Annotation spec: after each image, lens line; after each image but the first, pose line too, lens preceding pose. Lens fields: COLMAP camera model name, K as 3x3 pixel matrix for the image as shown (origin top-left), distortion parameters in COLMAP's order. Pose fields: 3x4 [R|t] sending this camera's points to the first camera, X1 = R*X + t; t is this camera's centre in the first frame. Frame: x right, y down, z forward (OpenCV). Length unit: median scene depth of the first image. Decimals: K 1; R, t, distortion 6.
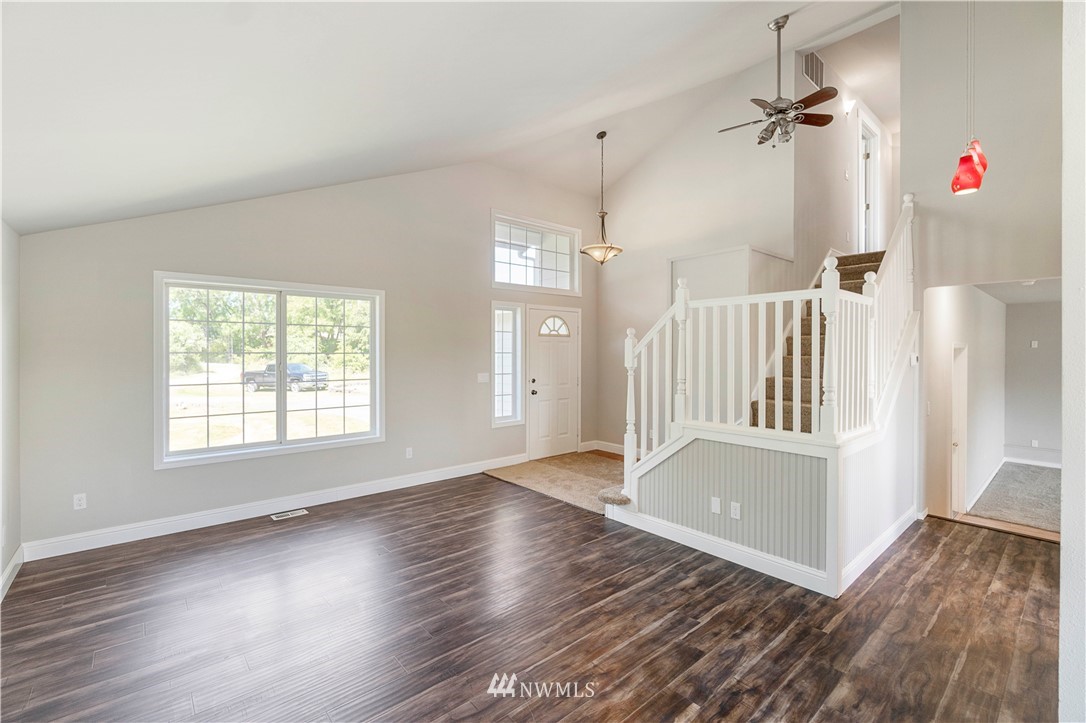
lens RADIAL K [[474.2, 0, 538.2], [0, 474.2, 352.0], [0, 0, 1]] dist [-0.000605, 0.000073]
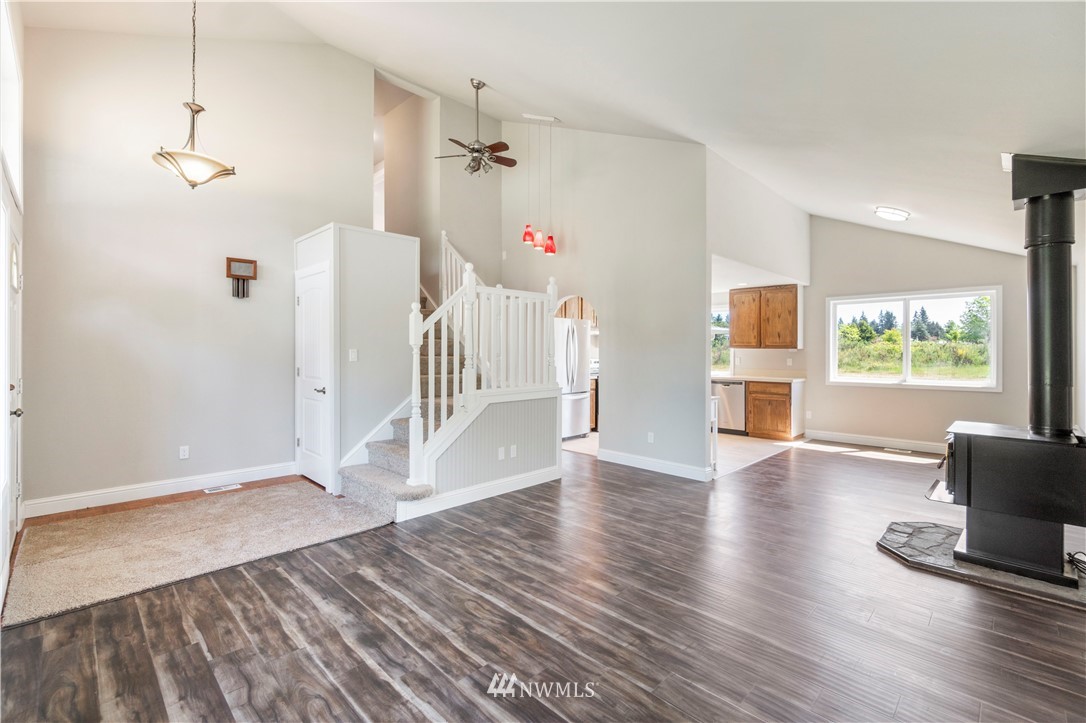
lens RADIAL K [[474.6, 0, 548.7], [0, 474.6, 353.1], [0, 0, 1]] dist [-0.001328, 0.000249]
pose [[-0.082439, -0.005997, 0.996578, -0.685013], [0.001051, 0.999981, 0.006104, 0.038470], [-0.996596, 0.001550, -0.082431, 0.759504]]
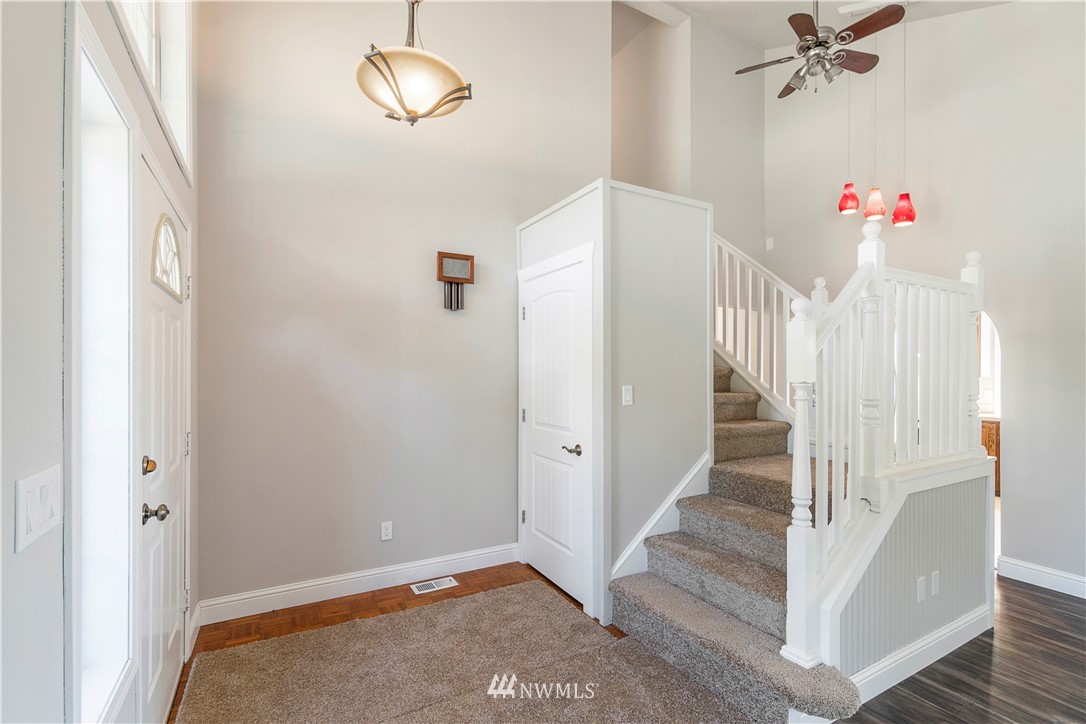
lens RADIAL K [[484.3, 0, 543.4], [0, 484.3, 377.7], [0, 0, 1]] dist [-0.000247, 0.007429]
pose [[0.195286, -0.006362, 0.980726, -0.295784], [0.001561, 0.999980, 0.006176, 0.022697], [-0.980745, 0.000325, 0.195292, 1.065986]]
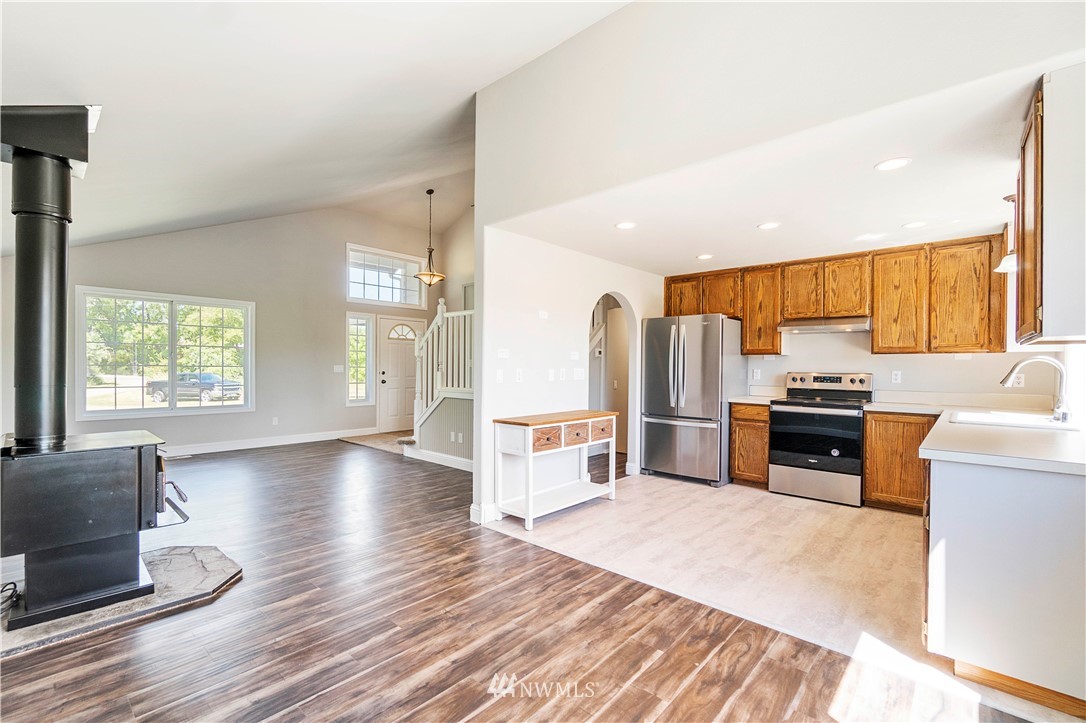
lens RADIAL K [[481.3, 0, 537.4], [0, 481.3, 371.0], [0, 0, 1]] dist [-0.000807, 0.000313]
pose [[0.992700, 0.006089, 0.120460, 0.359937], [-0.006799, 0.999962, 0.005482, 0.064036], [-0.120422, -0.006261, 0.992703, -0.543691]]
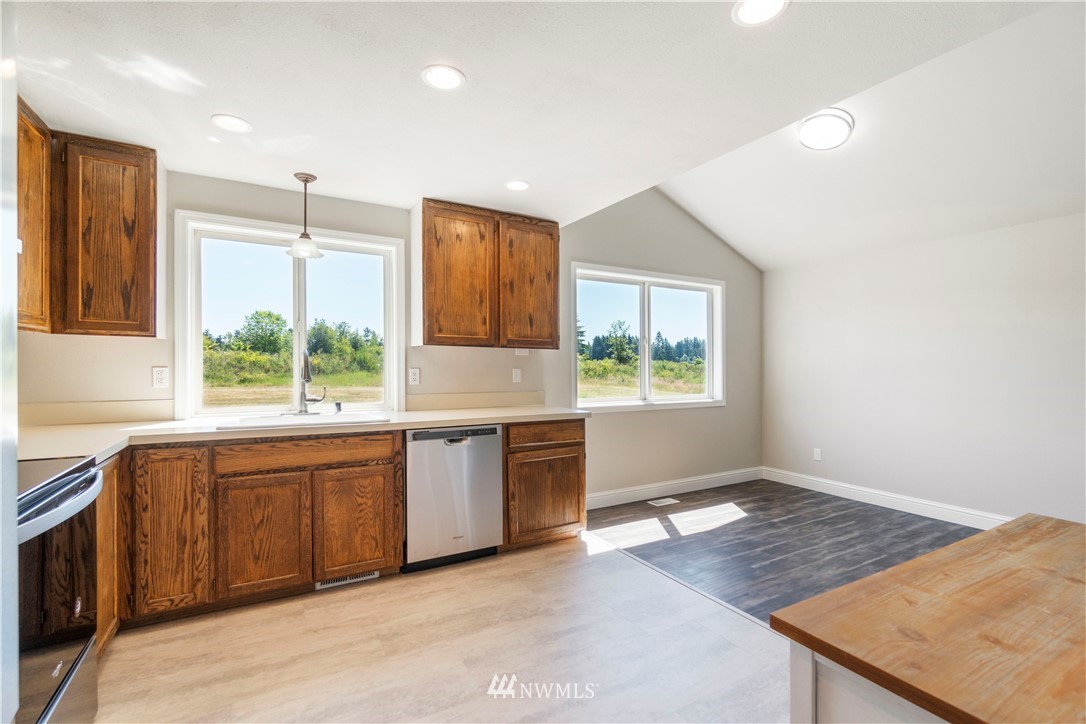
lens RADIAL K [[481.0, 0, 537.1], [0, 481.0, 361.9], [0, 0, 1]] dist [-0.005642, 0.000025]
pose [[-0.979997, -0.002018, 0.199004, 0.697181], [-0.003236, 0.999978, -0.005797, 0.060396], [-0.198988, -0.006325, -0.979981, 0.613445]]
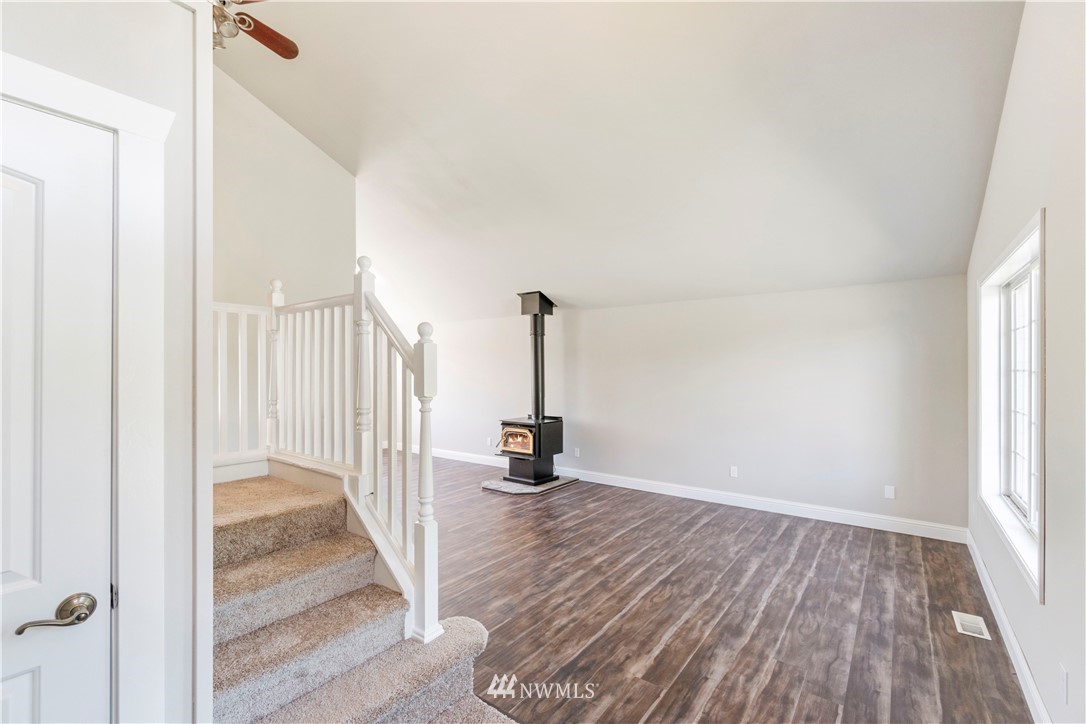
lens RADIAL K [[471.3, 0, 540.4], [0, 471.3, 370.1], [0, 0, 1]] dist [-0.000197, -0.000348]
pose [[-0.978941, -0.003576, -0.204114, 0.163932], [-0.003593, 0.999994, -0.000288, 0.002741], [0.204114, 0.000451, -0.978947, 1.428583]]
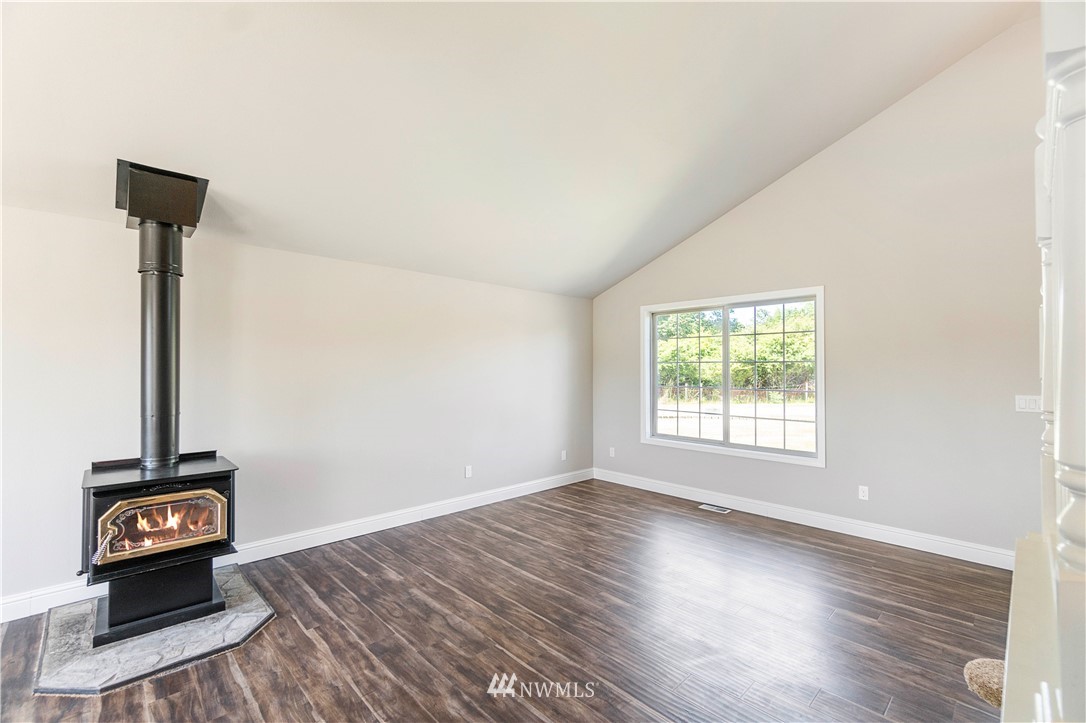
lens RADIAL K [[466.6, 0, 542.0], [0, 466.6, 375.9], [0, 0, 1]] dist [-0.000192, 0.000064]
pose [[0.049226, 0.009778, -0.998740, 0.510912], [-0.003263, 0.999948, 0.009629, 0.023335], [0.998782, 0.002785, 0.049255, 0.517371]]
